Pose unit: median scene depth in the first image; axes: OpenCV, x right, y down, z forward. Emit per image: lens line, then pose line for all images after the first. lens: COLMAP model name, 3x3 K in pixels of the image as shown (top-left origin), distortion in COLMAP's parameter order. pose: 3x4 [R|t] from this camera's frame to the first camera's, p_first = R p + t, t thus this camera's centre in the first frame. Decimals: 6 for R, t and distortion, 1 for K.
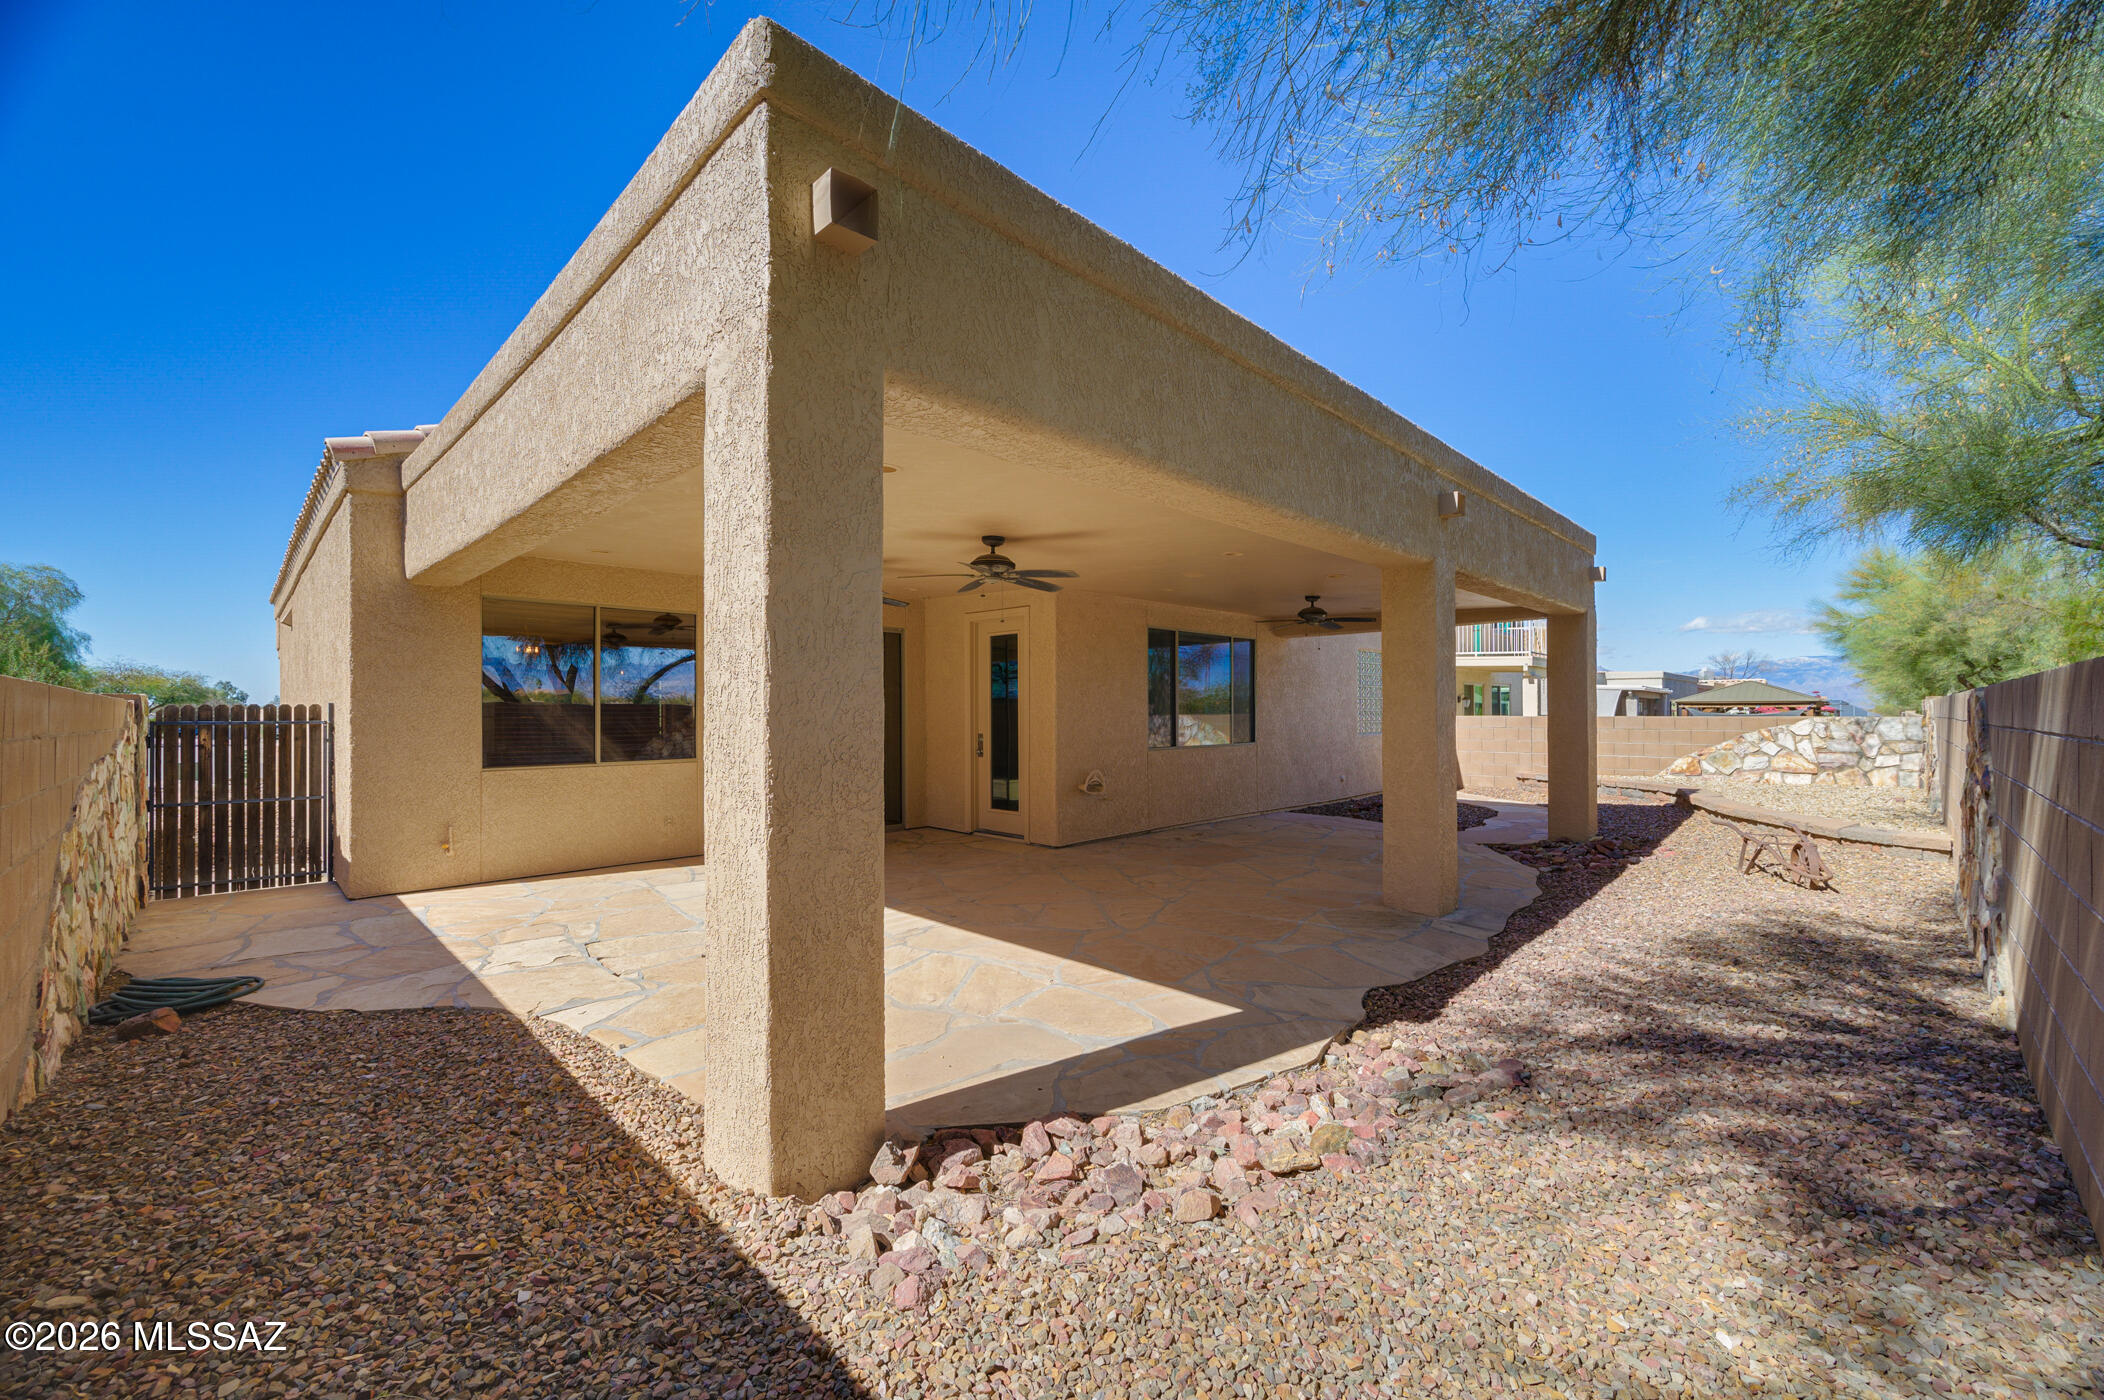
lens RADIAL K [[869.7, 0, 1097.5], [0, 869.7, 716.3], [0, 0, 1]] dist [-0.004218, -0.000577]
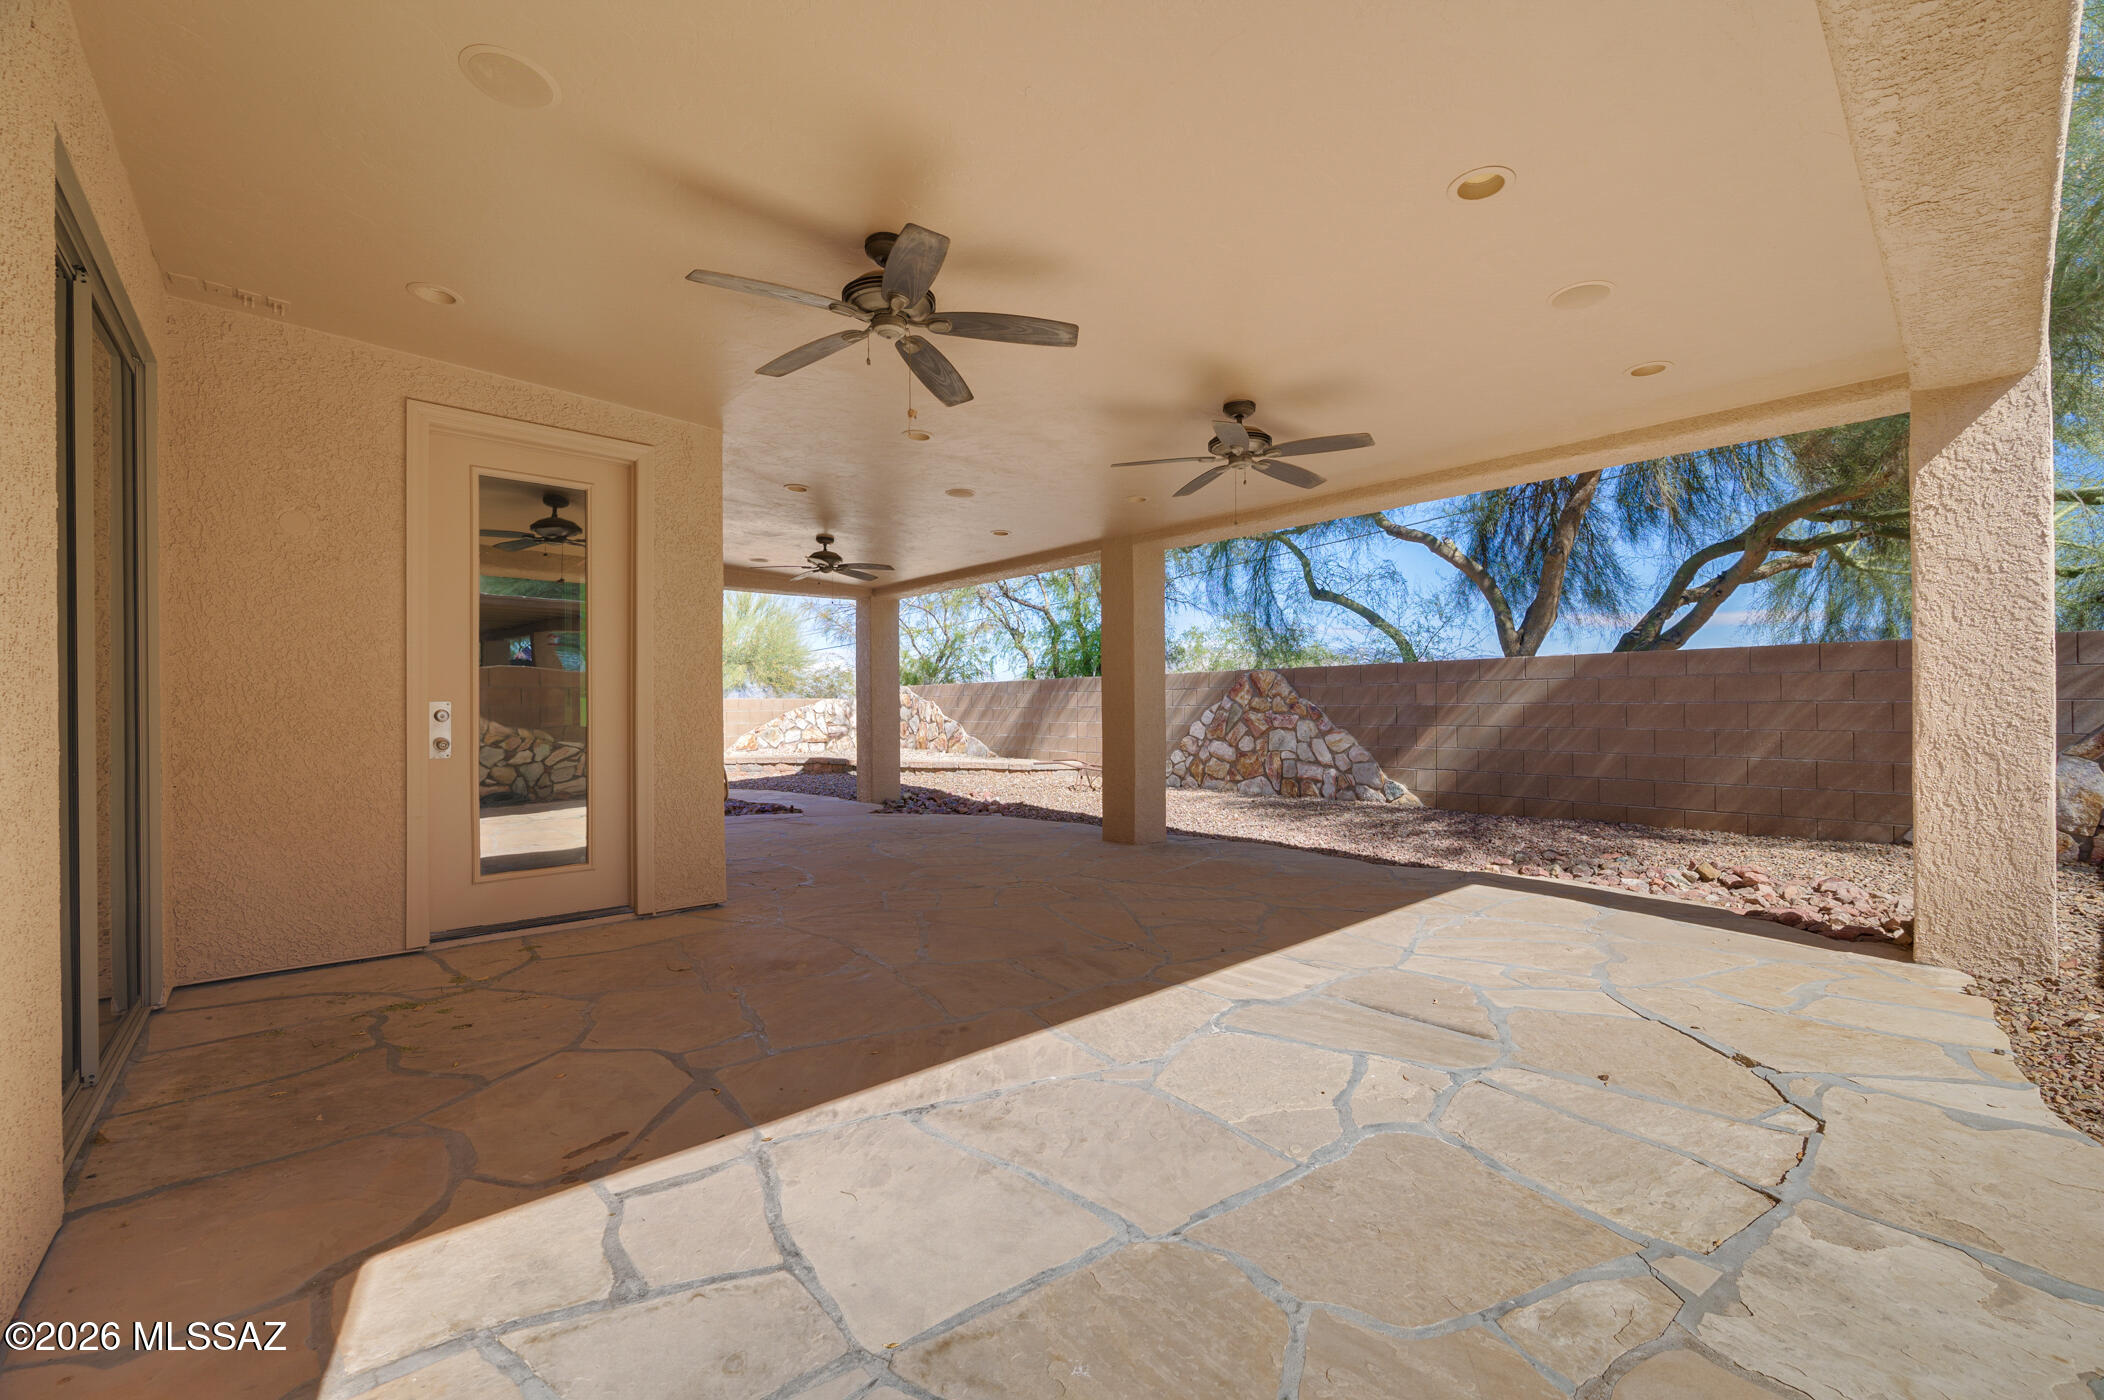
lens RADIAL K [[869.7, 0, 1037.3], [0, 869.7, 707.5], [0, 0, 1]] dist [-0.004218, -0.000577]
pose [[0.081639, 0.002130, 0.996660, -0.535518], [0.017215, 0.999846, -0.003547, 0.029505], [-0.996513, 0.017447, 0.081590, 0.695956]]
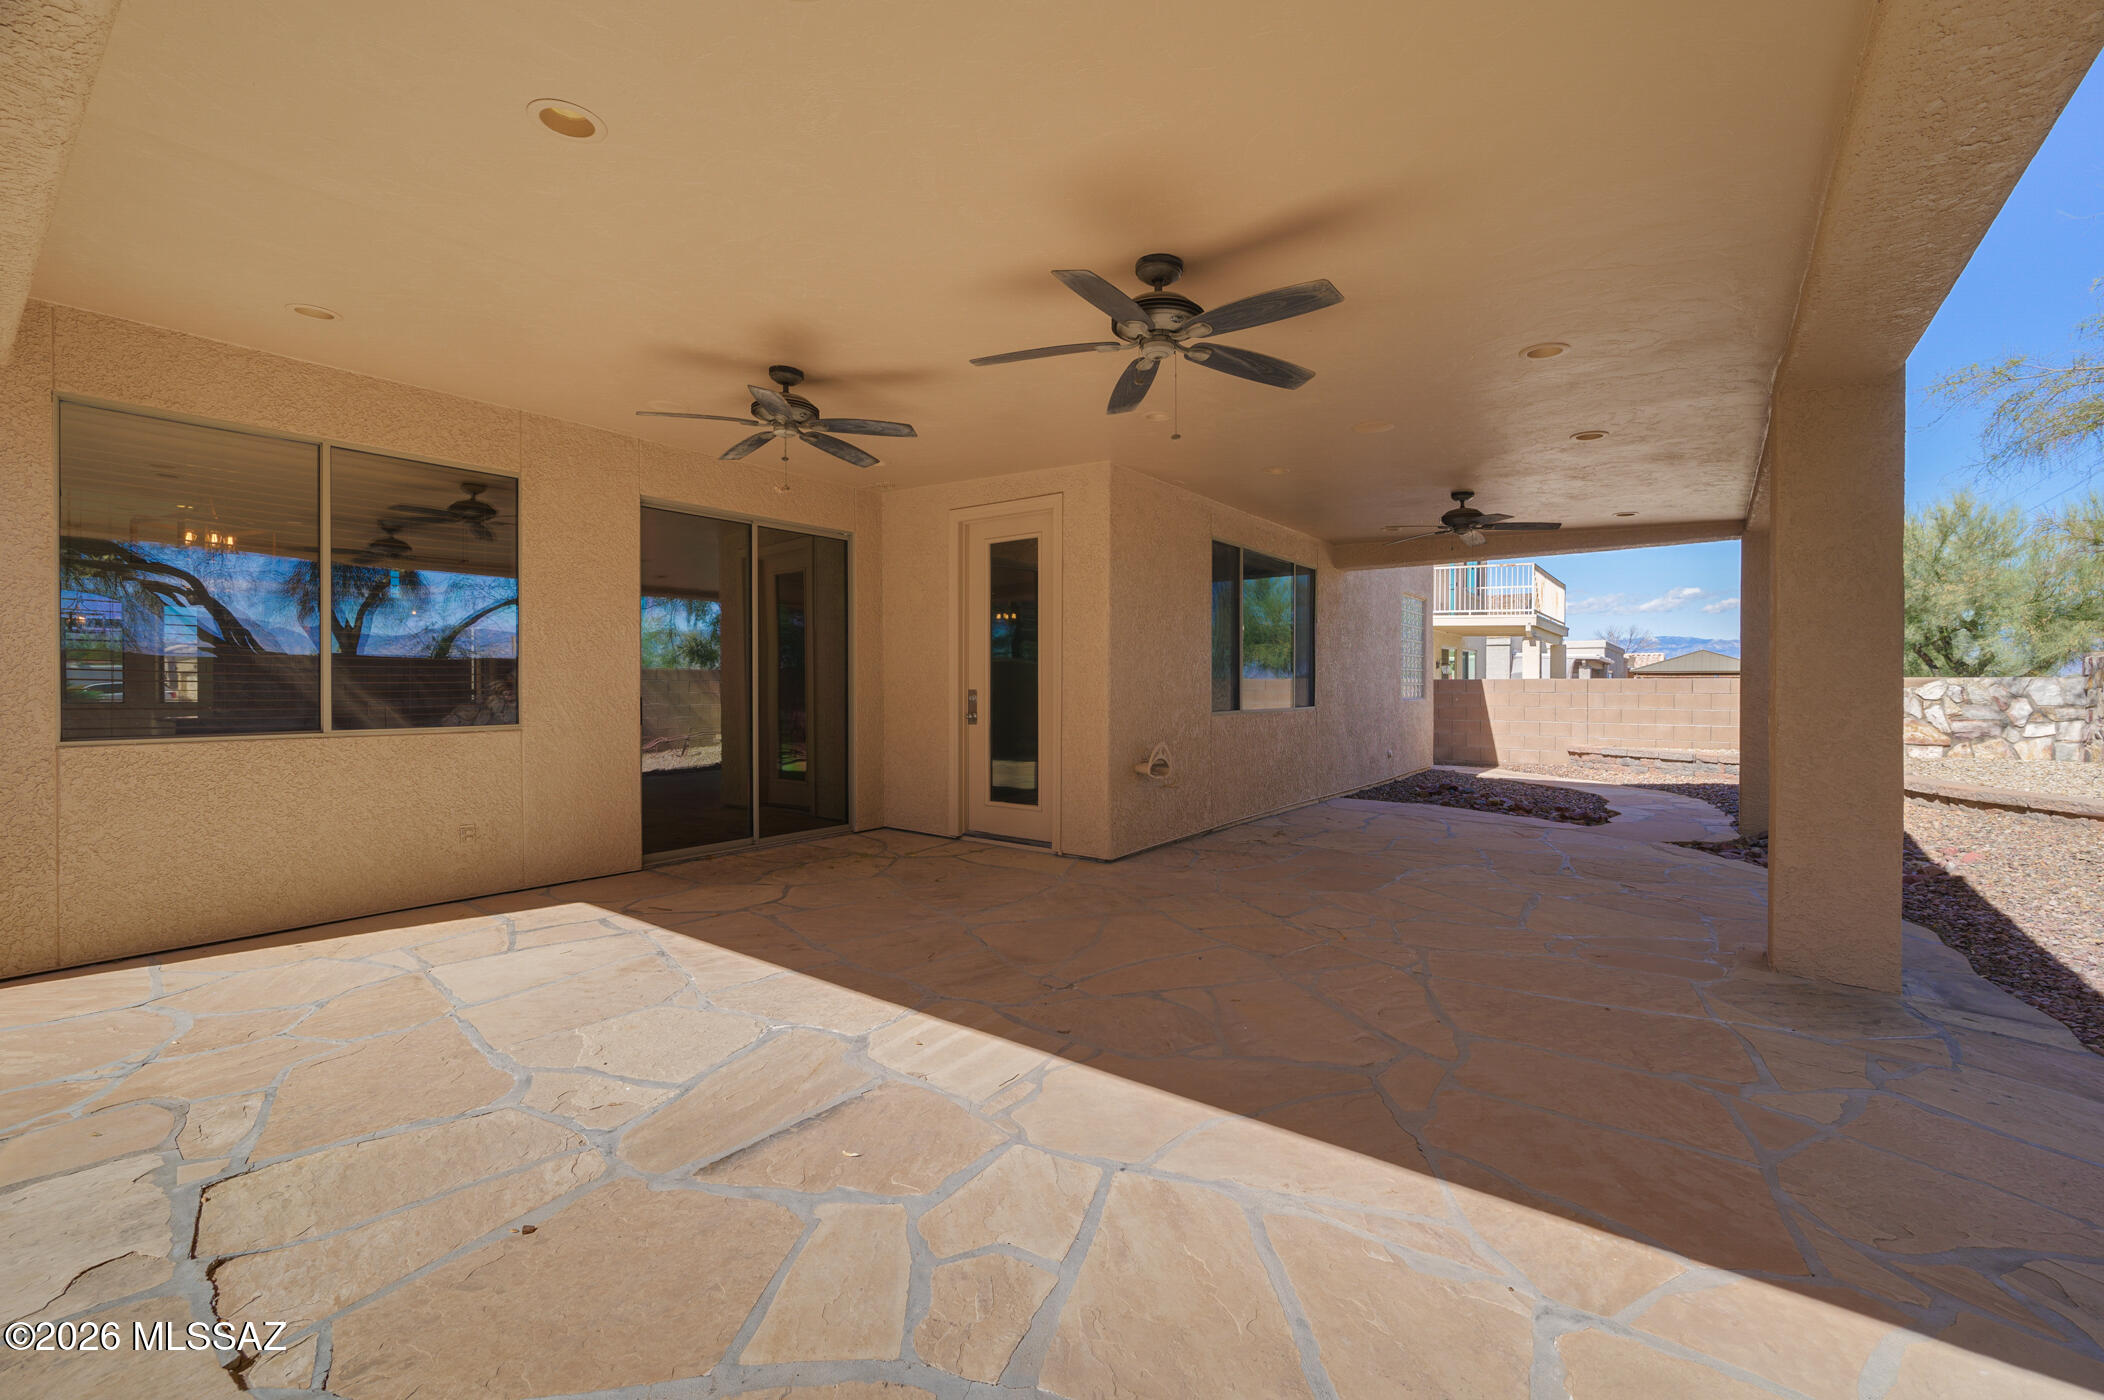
lens RADIAL K [[869.7, 0, 1062.1], [0, 869.7, 704.4], [0, 0, 1]] dist [-0.004218, -0.000577]
pose [[0.993108, 0.001806, 0.117187, -0.144970], [-0.003281, 0.999918, 0.012395, 0.022832], [-0.117155, -0.012694, 0.993033, 0.325790]]
